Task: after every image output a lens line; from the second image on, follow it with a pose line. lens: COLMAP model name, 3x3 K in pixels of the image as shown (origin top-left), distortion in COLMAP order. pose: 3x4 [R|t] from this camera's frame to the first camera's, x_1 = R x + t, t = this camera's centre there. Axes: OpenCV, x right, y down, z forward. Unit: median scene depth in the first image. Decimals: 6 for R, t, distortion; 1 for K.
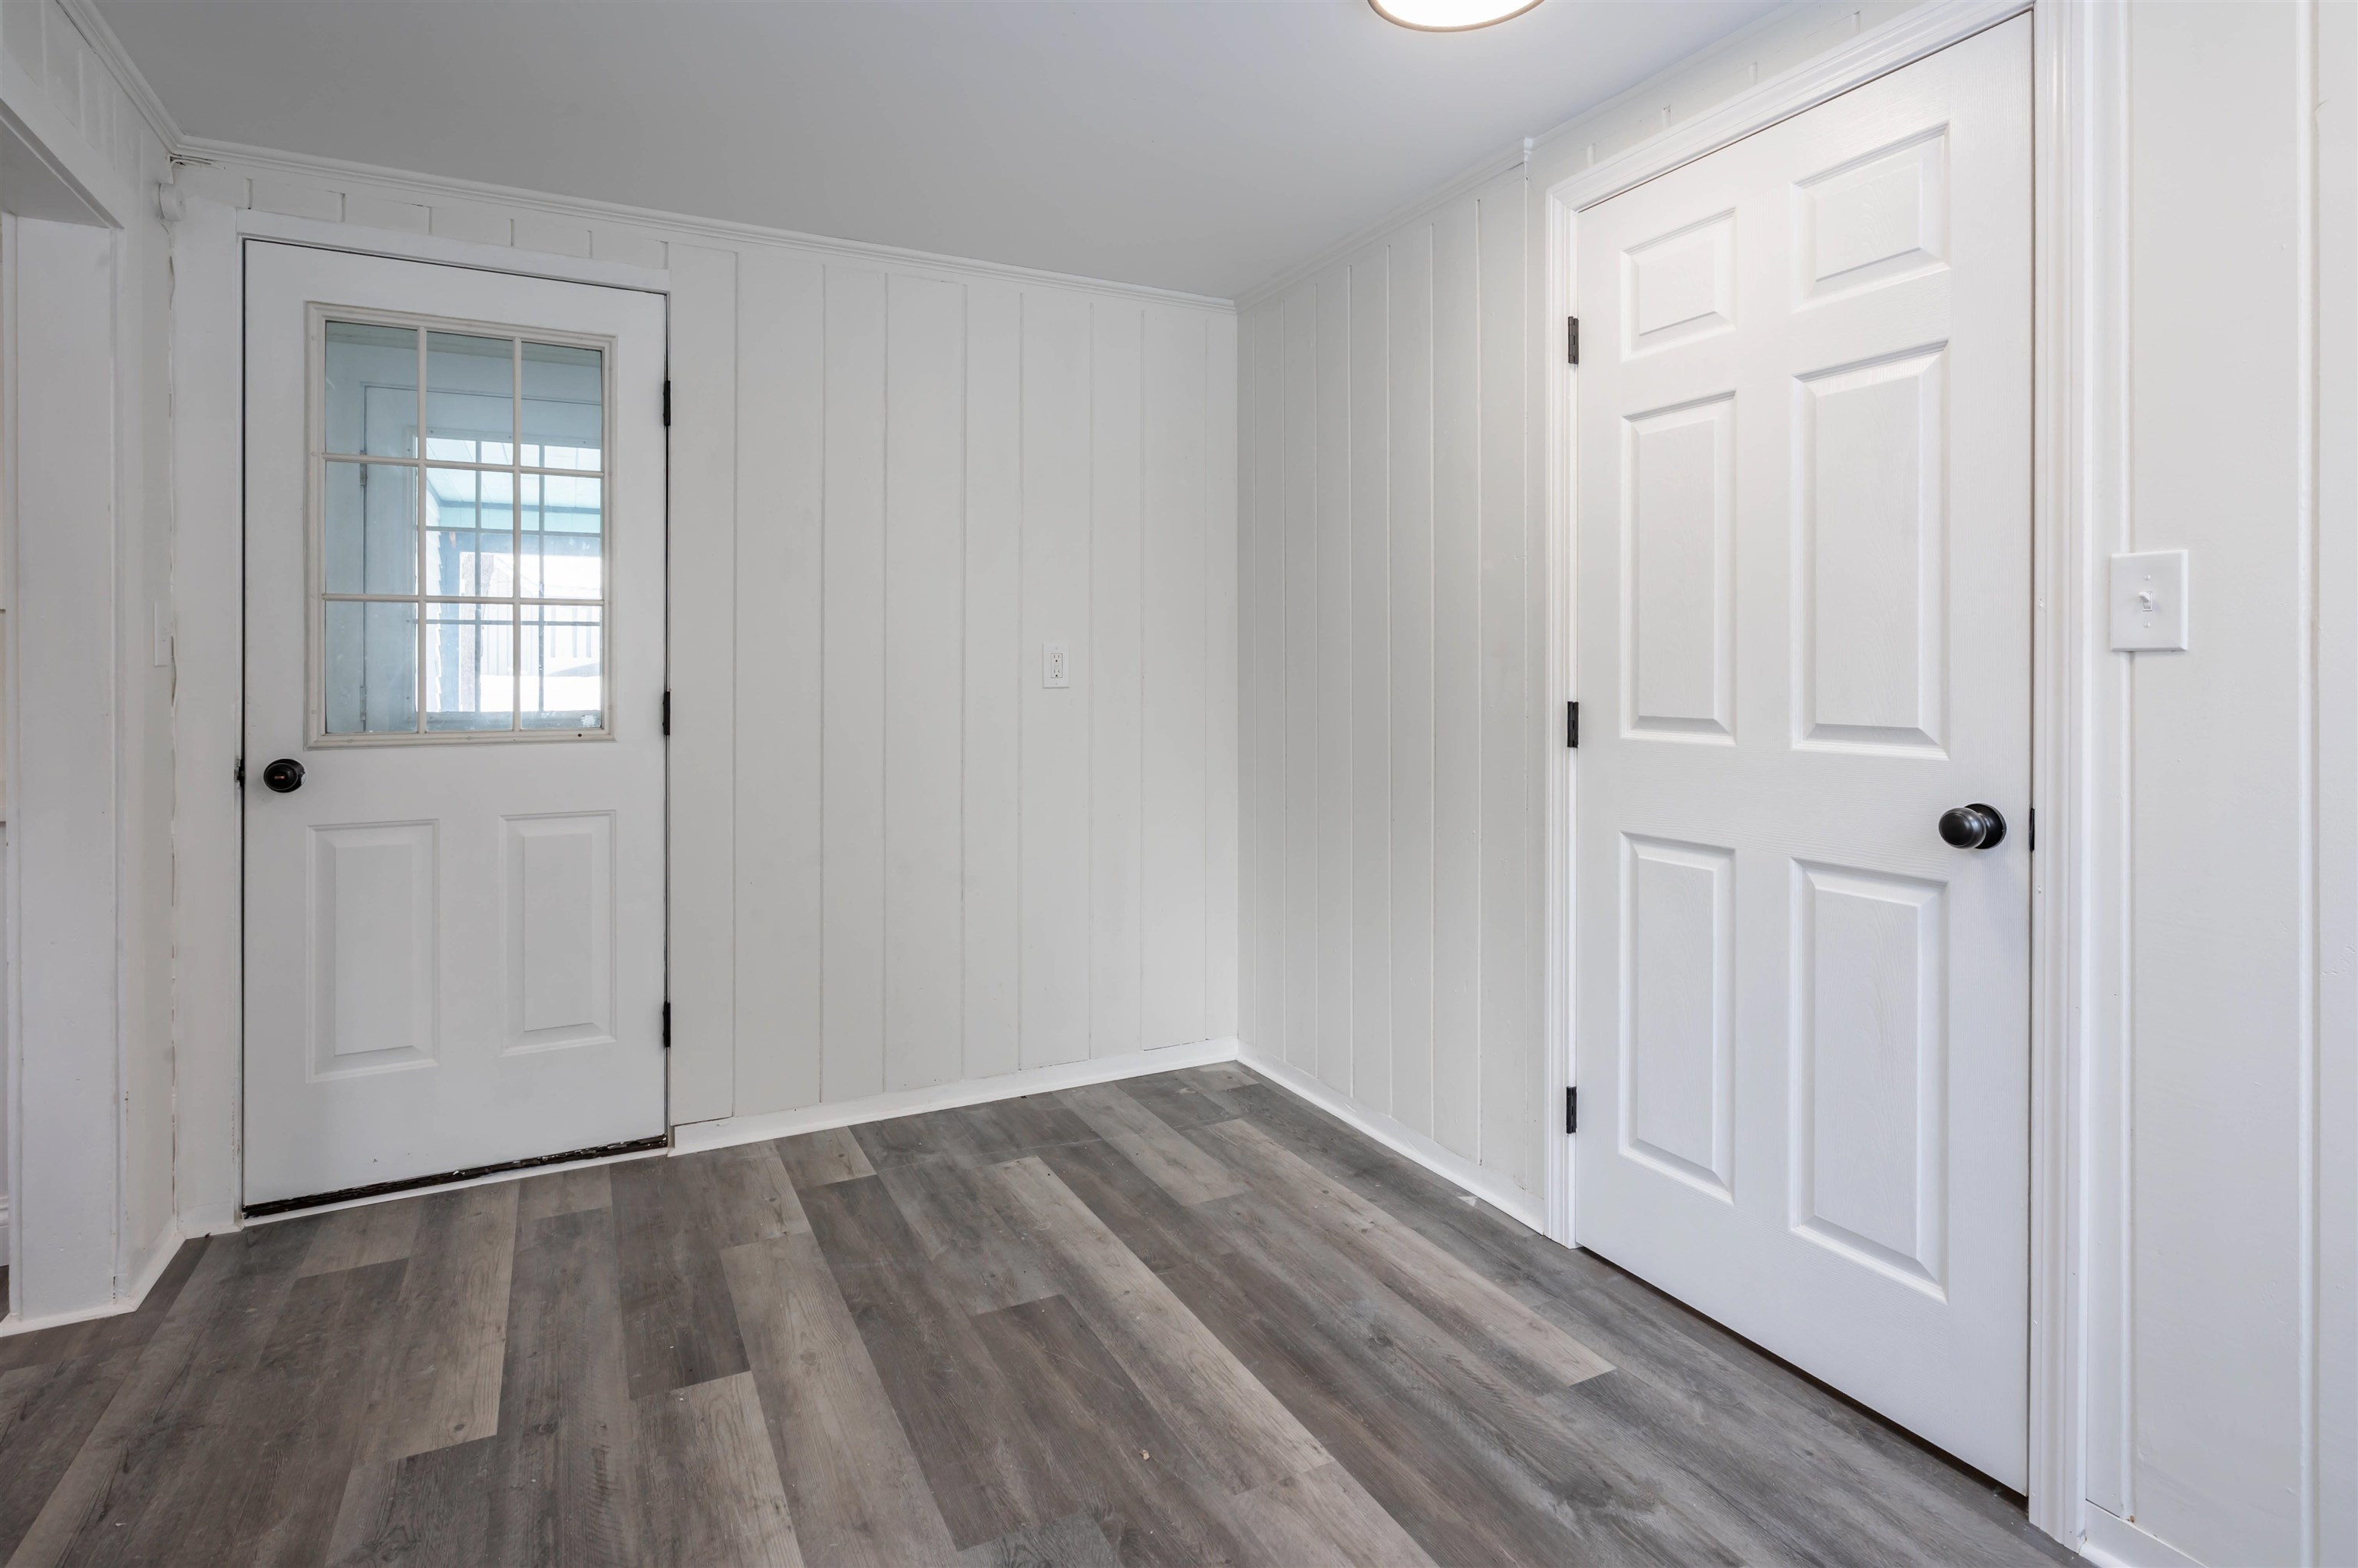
lens RADIAL K [[1242.9, 0, 1172.9], [0, 1242.9, 658.0], [0, 0, 1]] dist [-0.003453, -0.000668]
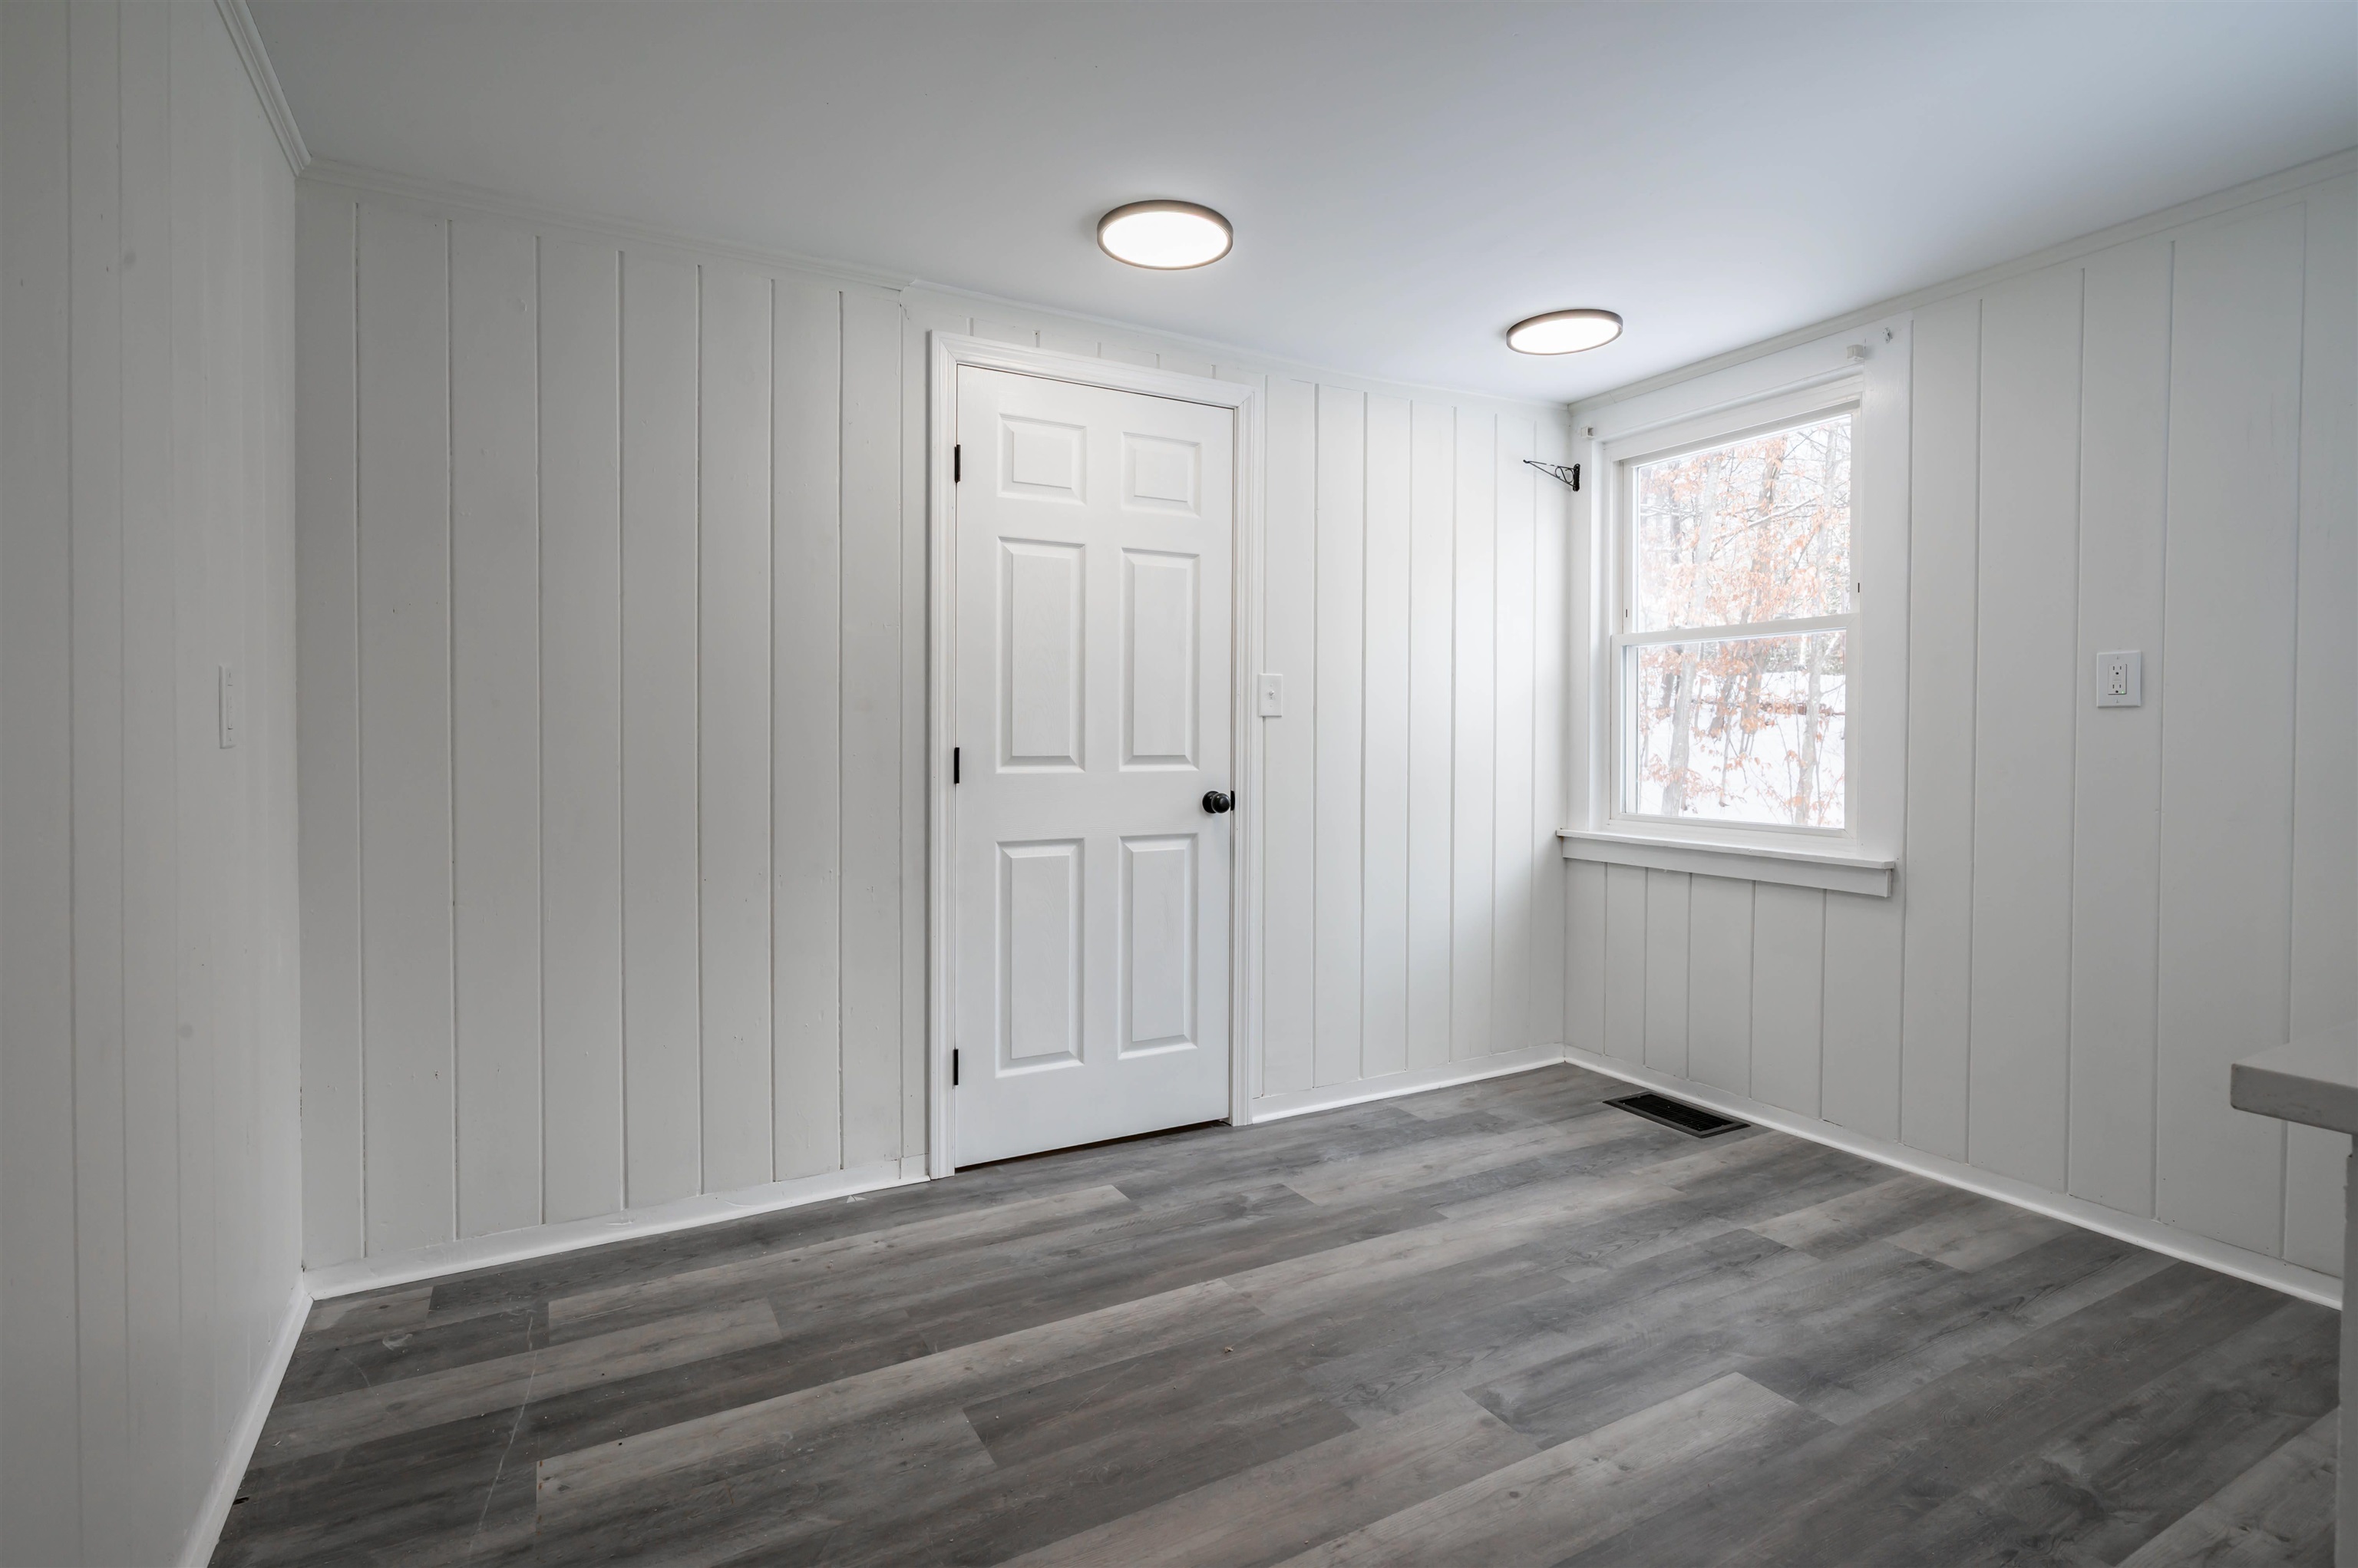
lens RADIAL K [[1163.4, 0, 1187.4], [0, 1163.4, 739.7], [0, 0, 1]] dist [0.000861, 0.000404]
pose [[-0.071041, -0.008086, 0.997441, -1.000652], [-0.013604, 0.999882, 0.007136, 0.017253], [-0.997381, -0.013062, -0.071142, 0.957759]]
